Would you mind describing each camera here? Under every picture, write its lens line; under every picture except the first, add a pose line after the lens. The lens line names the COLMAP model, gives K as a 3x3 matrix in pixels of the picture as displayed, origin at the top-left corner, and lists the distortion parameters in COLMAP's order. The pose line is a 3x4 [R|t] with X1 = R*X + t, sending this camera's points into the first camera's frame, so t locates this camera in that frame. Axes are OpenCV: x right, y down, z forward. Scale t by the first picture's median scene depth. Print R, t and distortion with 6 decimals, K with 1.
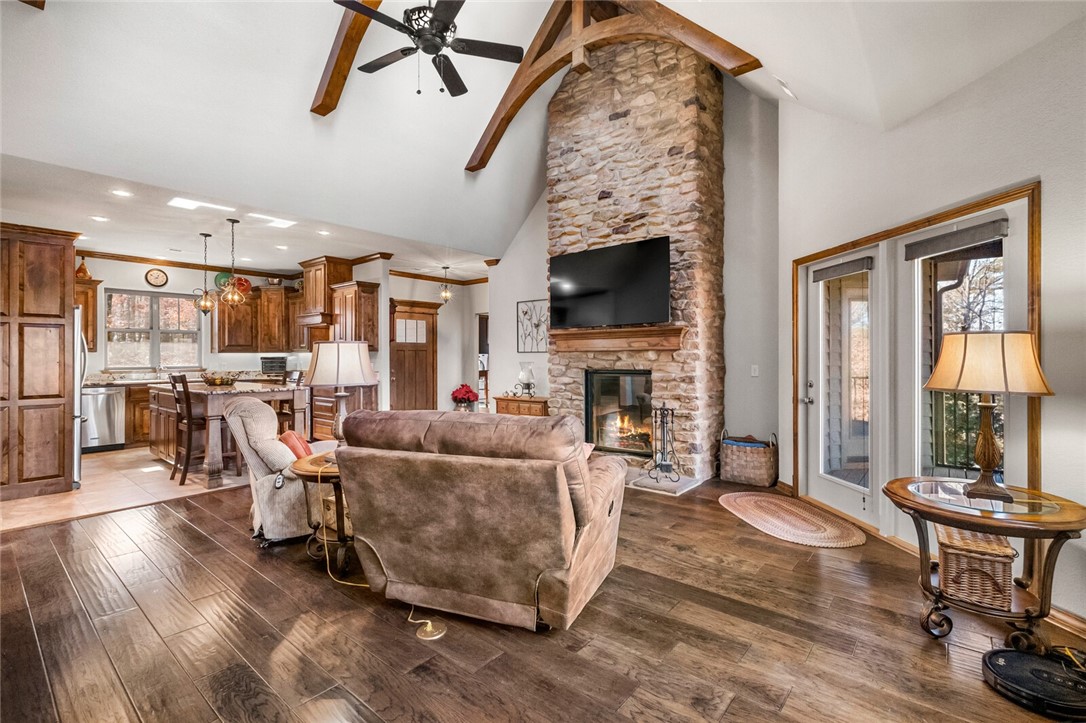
lens RADIAL K [[476.8, 0, 543.4], [0, 476.8, 353.3], [0, 0, 1]] dist [-0.002810, 0.000714]
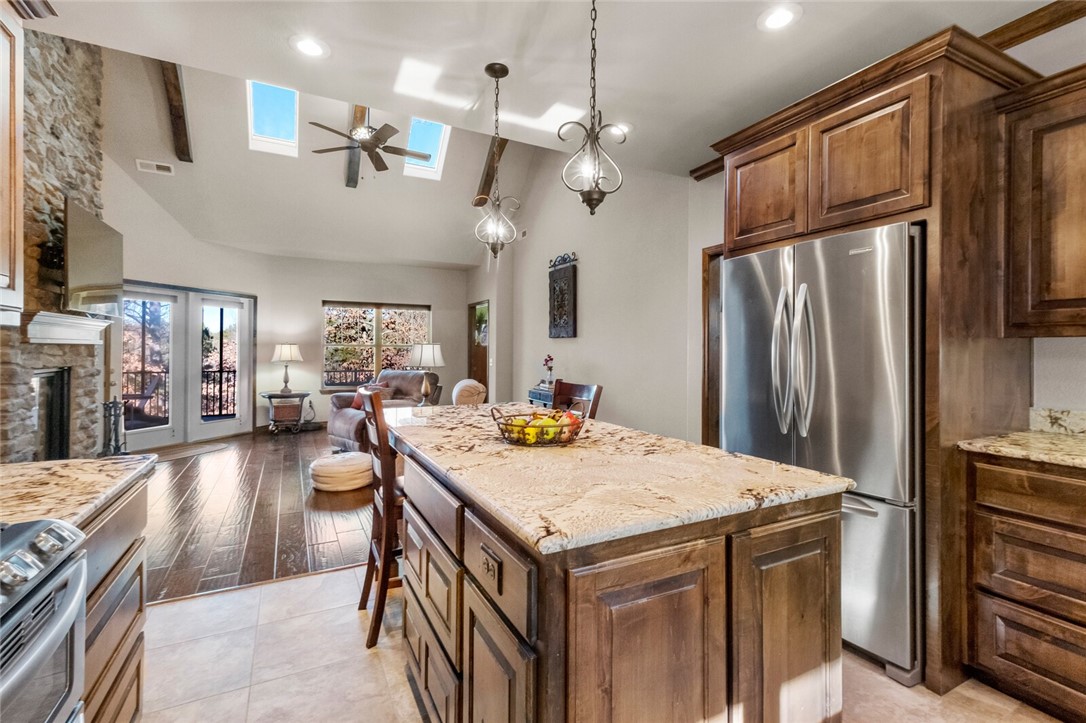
lens RADIAL K [[476.8, 0, 545.9], [0, 476.8, 351.1], [0, 0, 1]] dist [-0.002810, 0.000714]
pose [[-0.922765, 0.000970, 0.385361, -0.893779], [-0.001423, 0.999981, -0.005926, 0.011101], [-0.385360, -0.006017, -0.922747, 1.437552]]
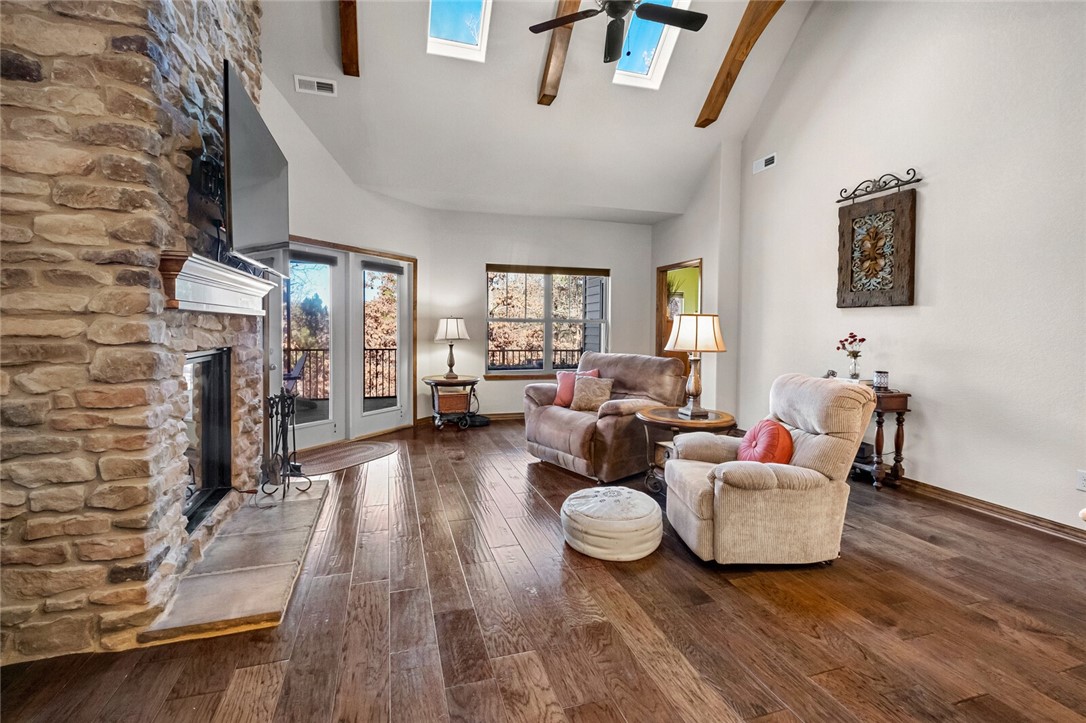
lens RADIAL K [[476.8, 0, 532.3], [0, 476.8, 342.3], [0, 0, 1]] dist [-0.002810, 0.000714]
pose [[-0.828784, -0.017341, 0.559300, -0.428487], [-0.005549, 0.999725, 0.022774, 0.013488], [-0.559542, 0.015771, -0.828652, 1.262794]]
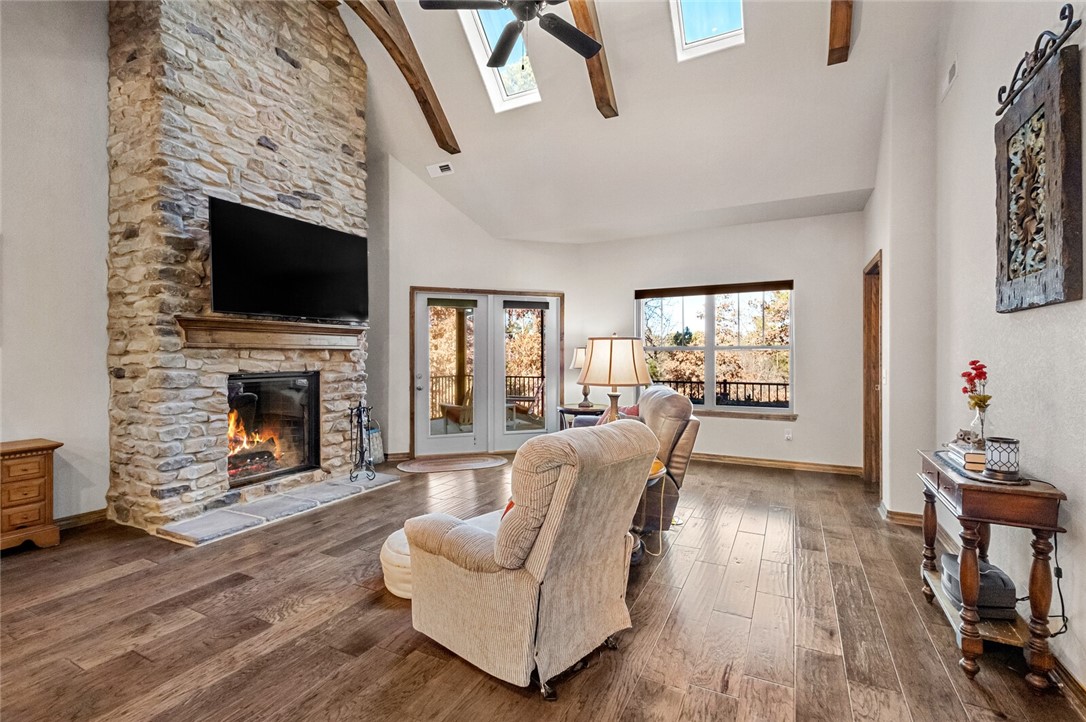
lens RADIAL K [[476.8, 0, 560.2], [0, 476.8, 358.0], [0, 0, 1]] dist [-0.002810, 0.000714]
pose [[-0.230987, 0.005000, 0.972944, -0.746431], [-0.002814, 0.999979, -0.005807, 0.013787], [-0.972953, -0.004079, -0.230968, 0.747554]]
